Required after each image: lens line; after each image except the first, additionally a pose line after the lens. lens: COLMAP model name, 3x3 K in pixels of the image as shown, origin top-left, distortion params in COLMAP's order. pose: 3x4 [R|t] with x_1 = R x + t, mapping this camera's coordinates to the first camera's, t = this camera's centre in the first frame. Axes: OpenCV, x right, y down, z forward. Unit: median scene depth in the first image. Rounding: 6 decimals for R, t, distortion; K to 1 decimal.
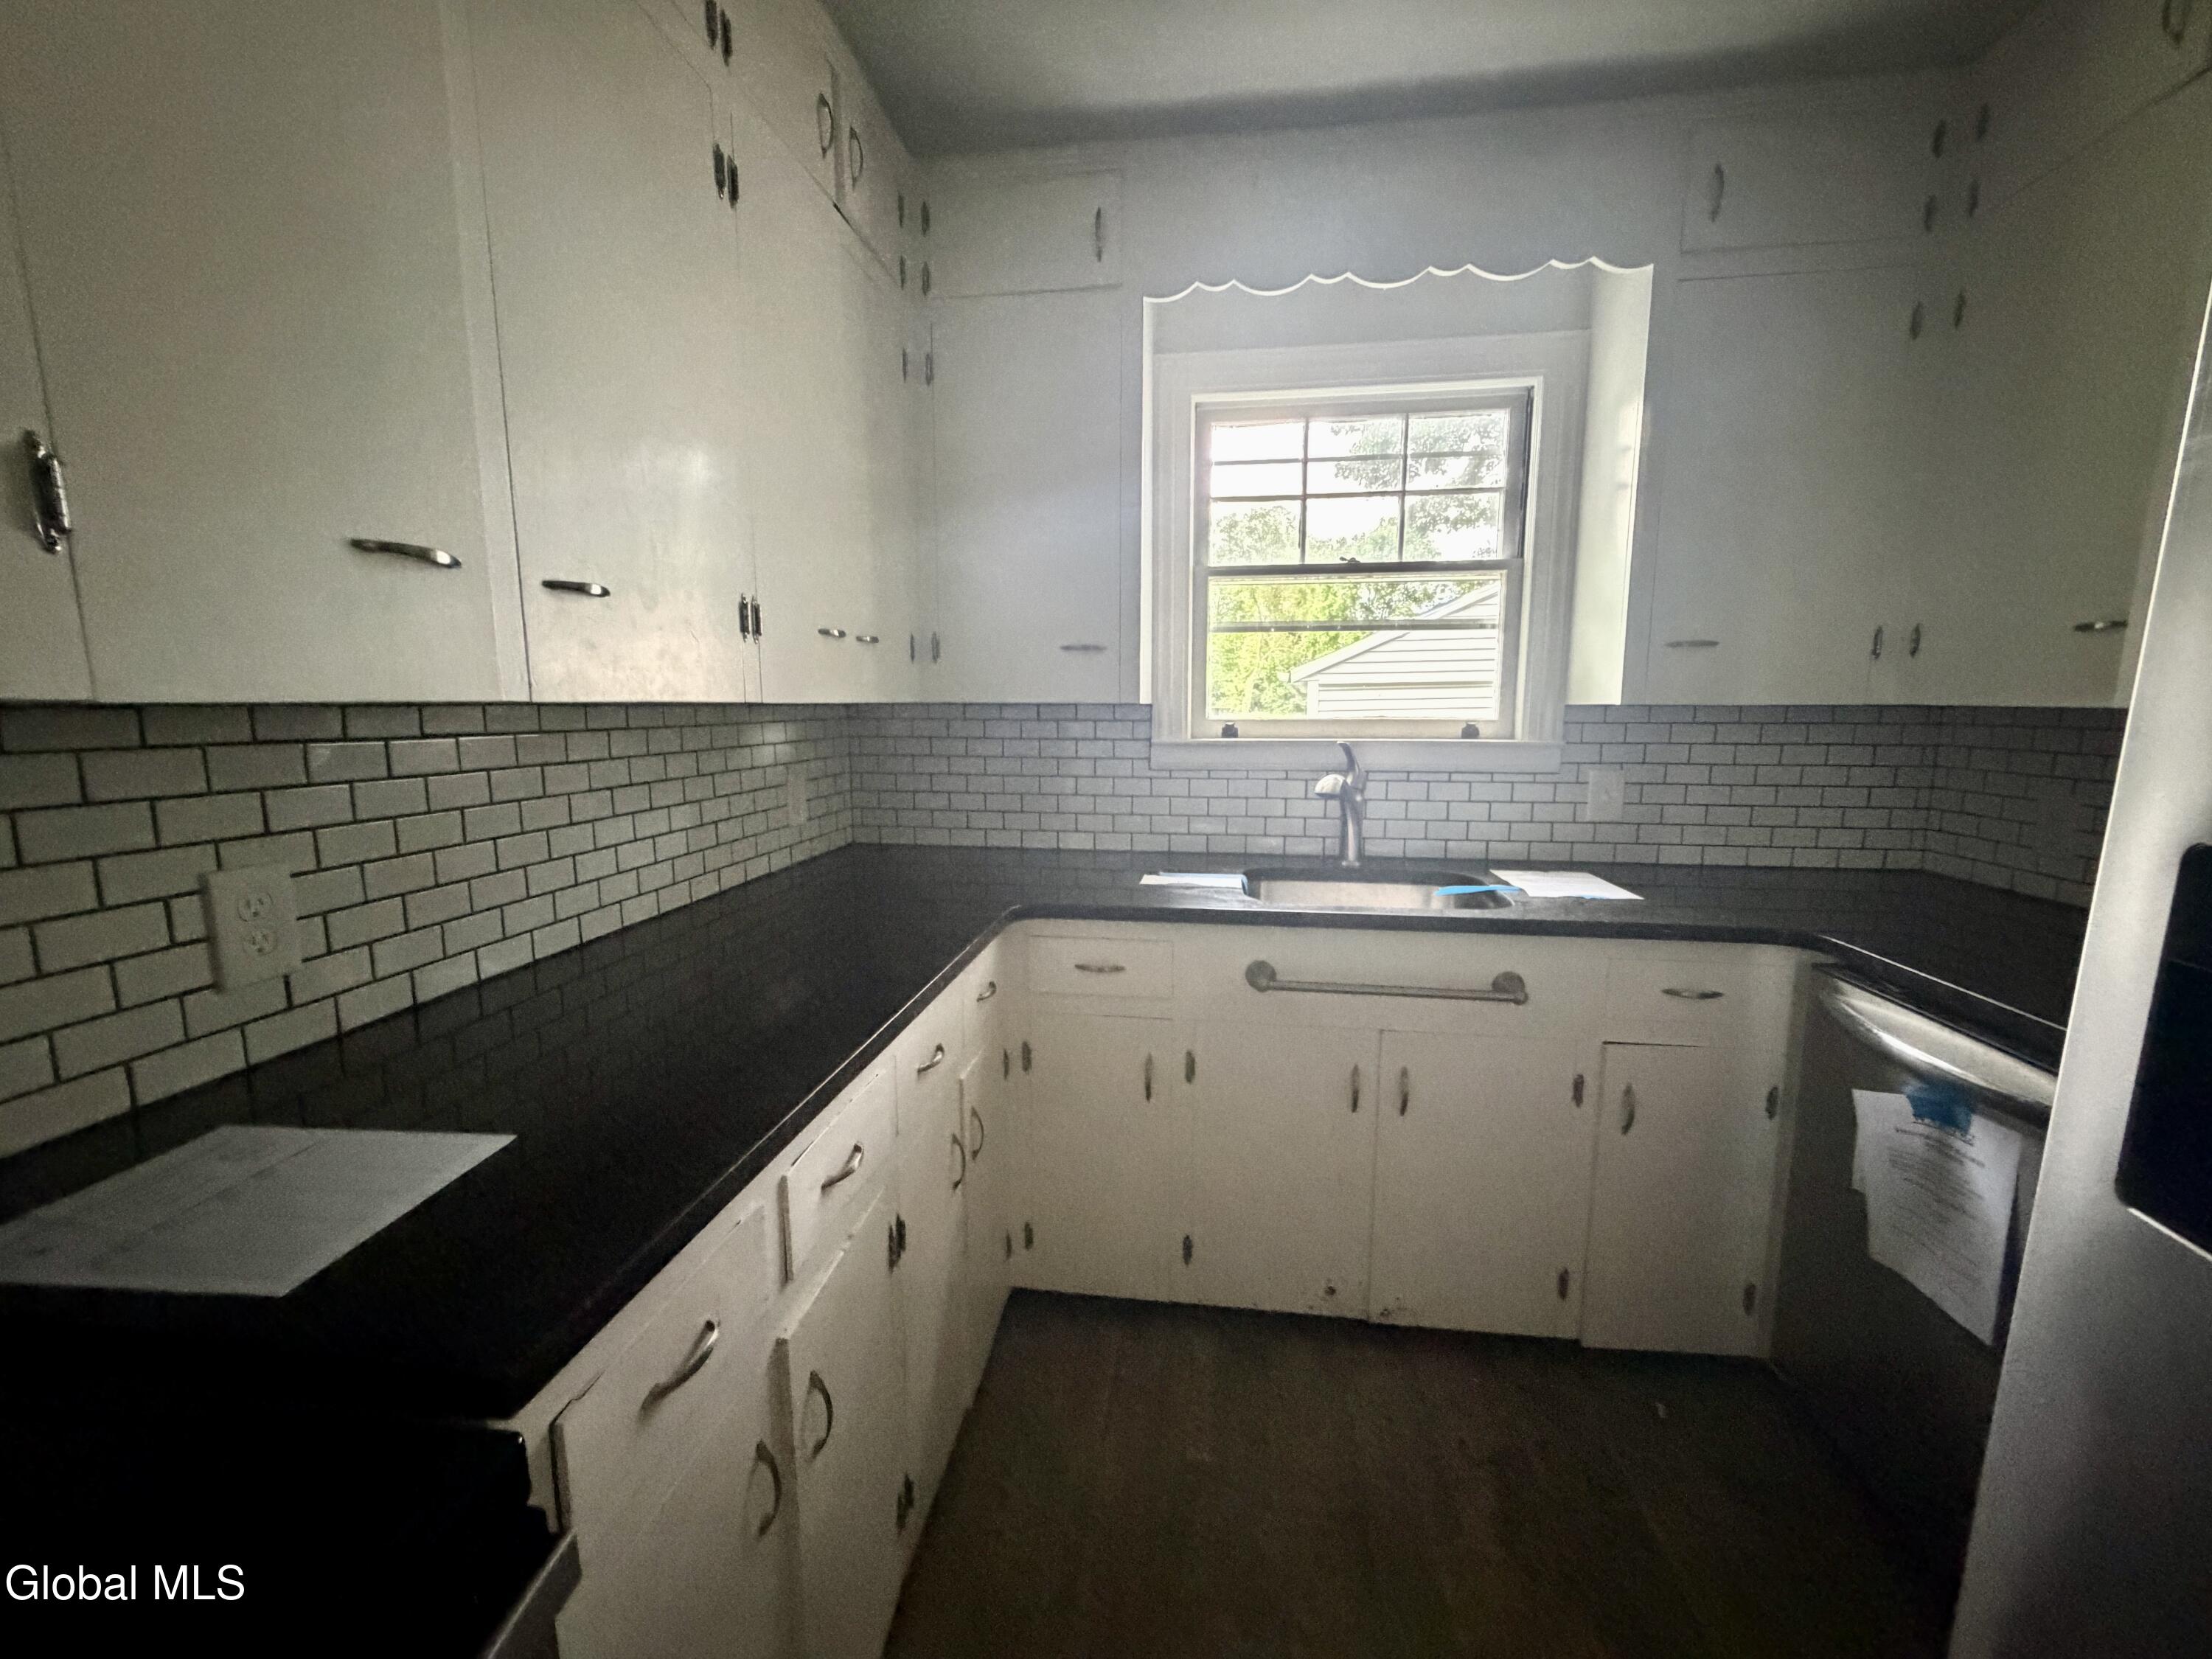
lens RADIAL K [[876.0, 0, 1094.3], [0, 876.0, 835.2], [0, 0, 1]] dist [-0.010135, 0.000158]
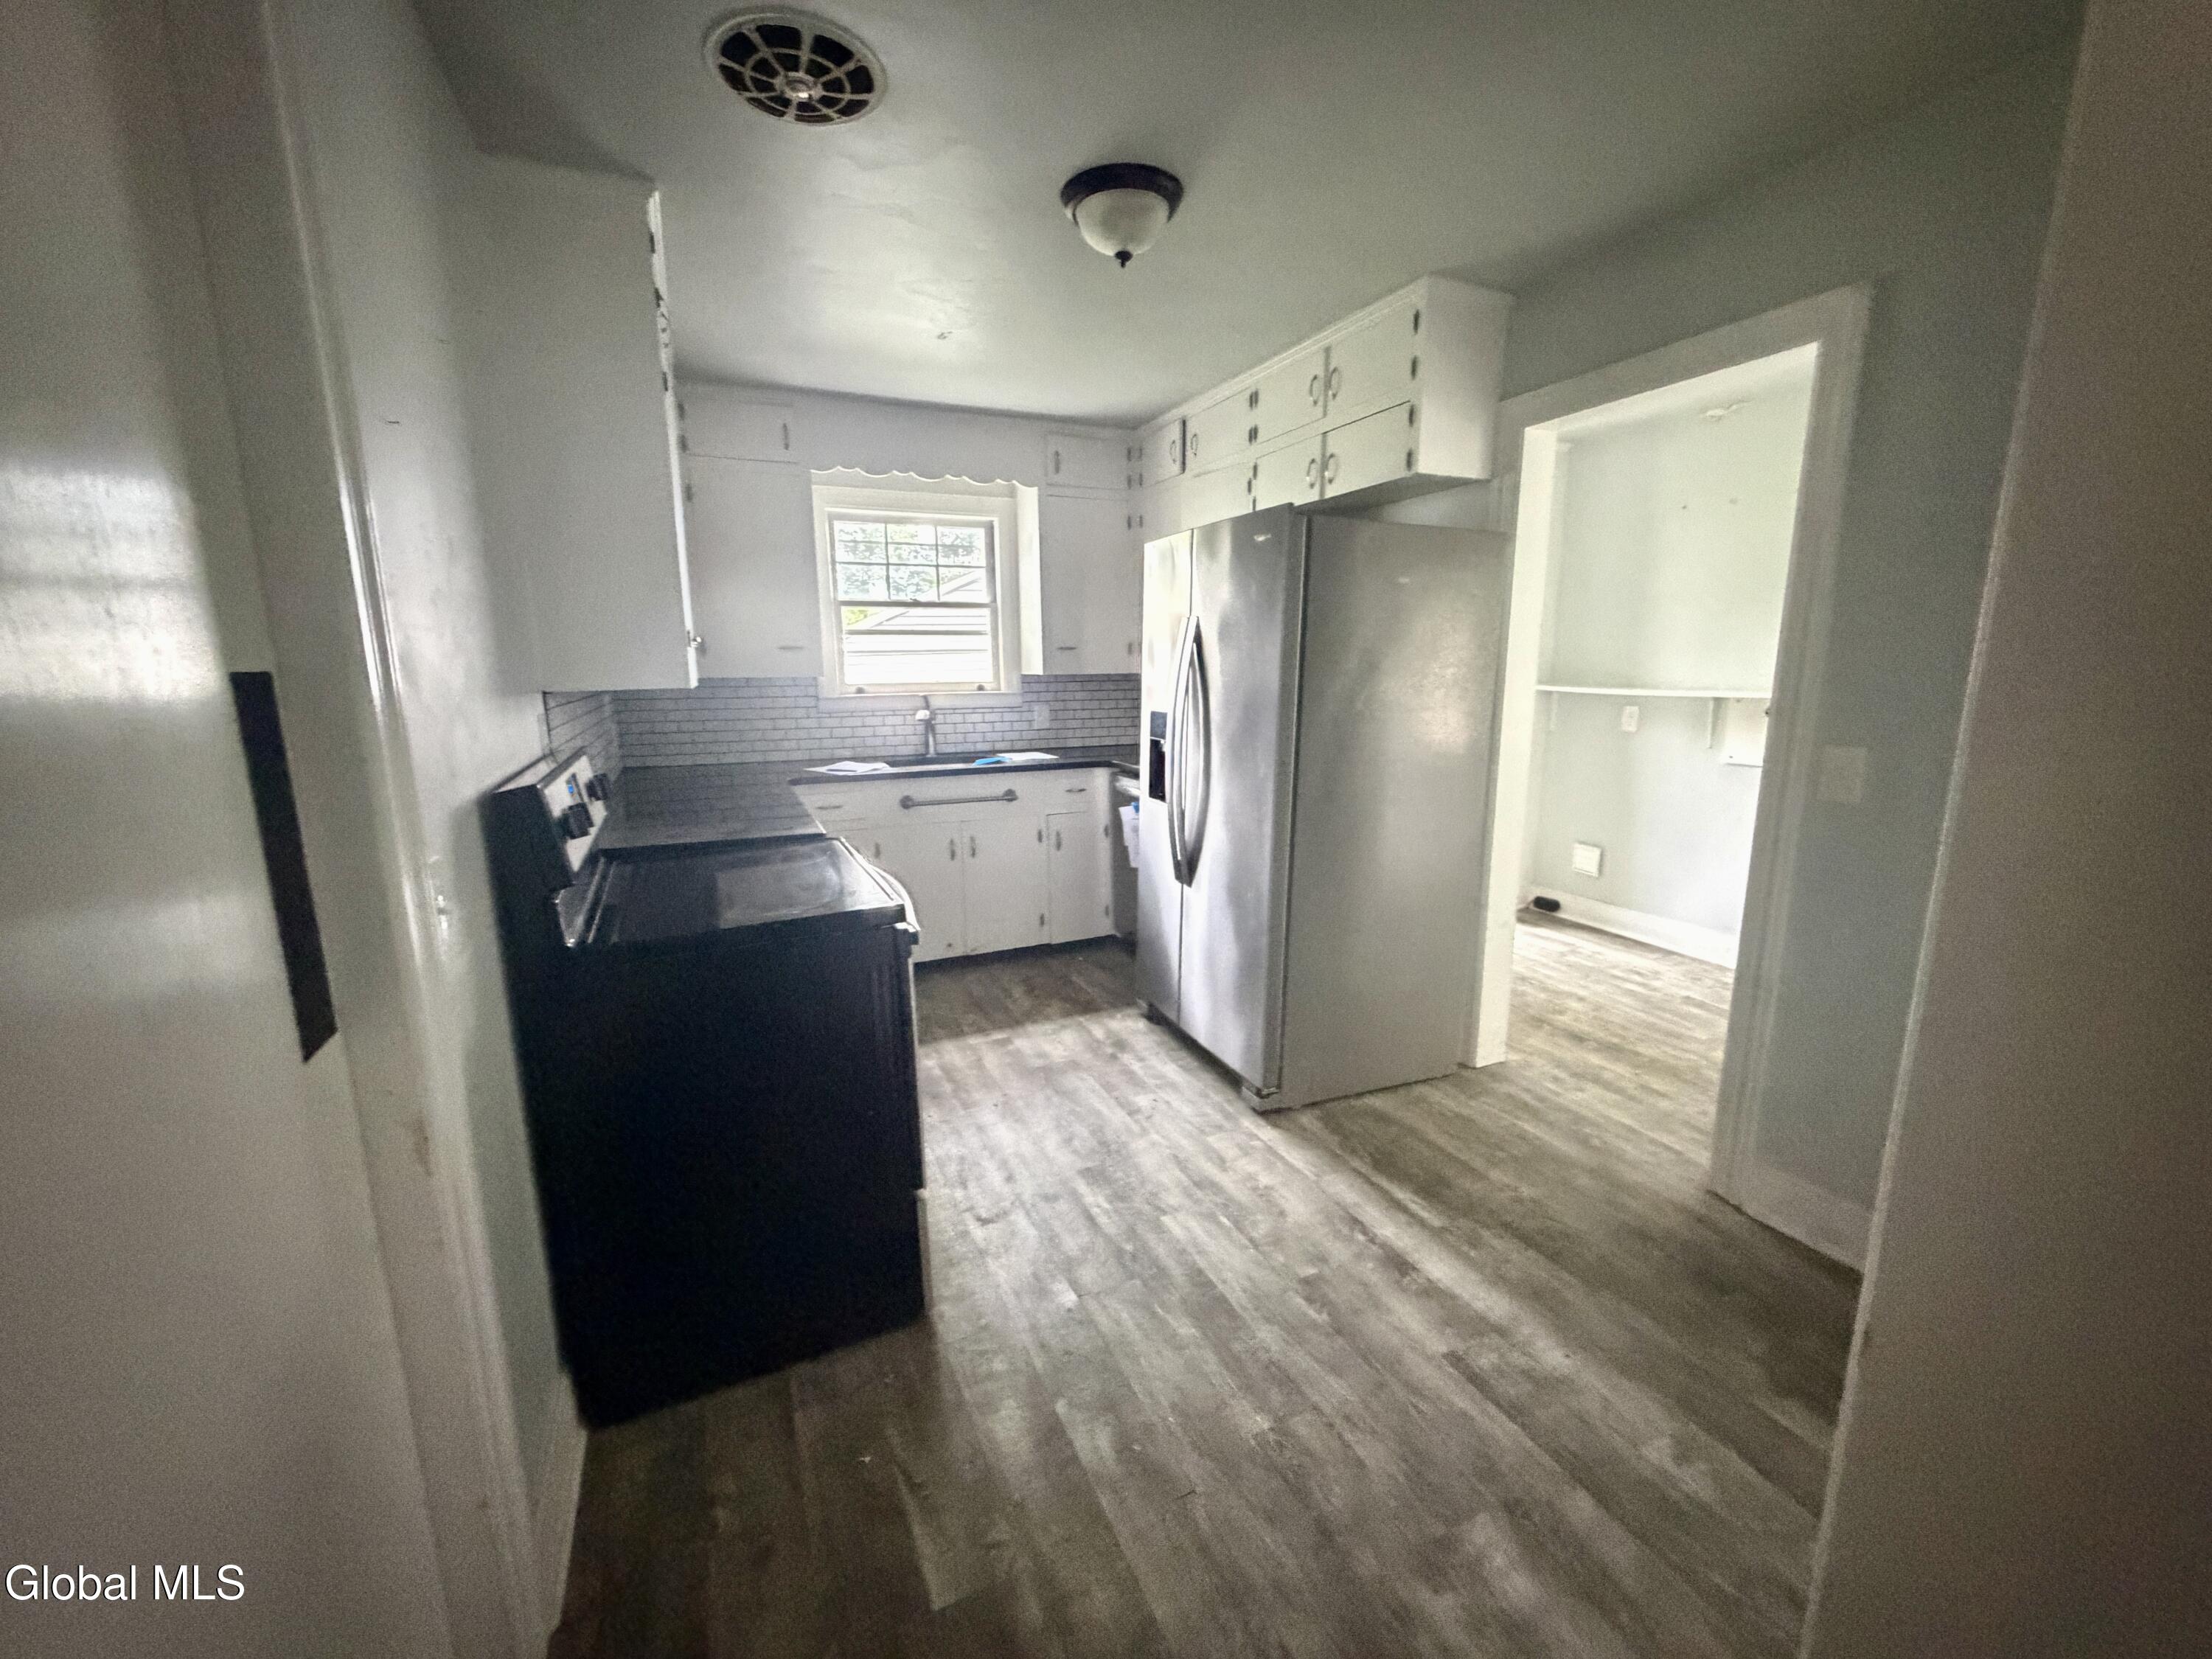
lens RADIAL K [[876.0, 0, 1106.2], [0, 876.0, 832.7], [0, 0, 1]] dist [-0.010135, 0.000158]
pose [[0.840466, -0.109075, 0.530772, -0.450509], [0.086419, 0.993975, 0.067422, 0.105966], [-0.534928, -0.010797, 0.844829, -0.896075]]
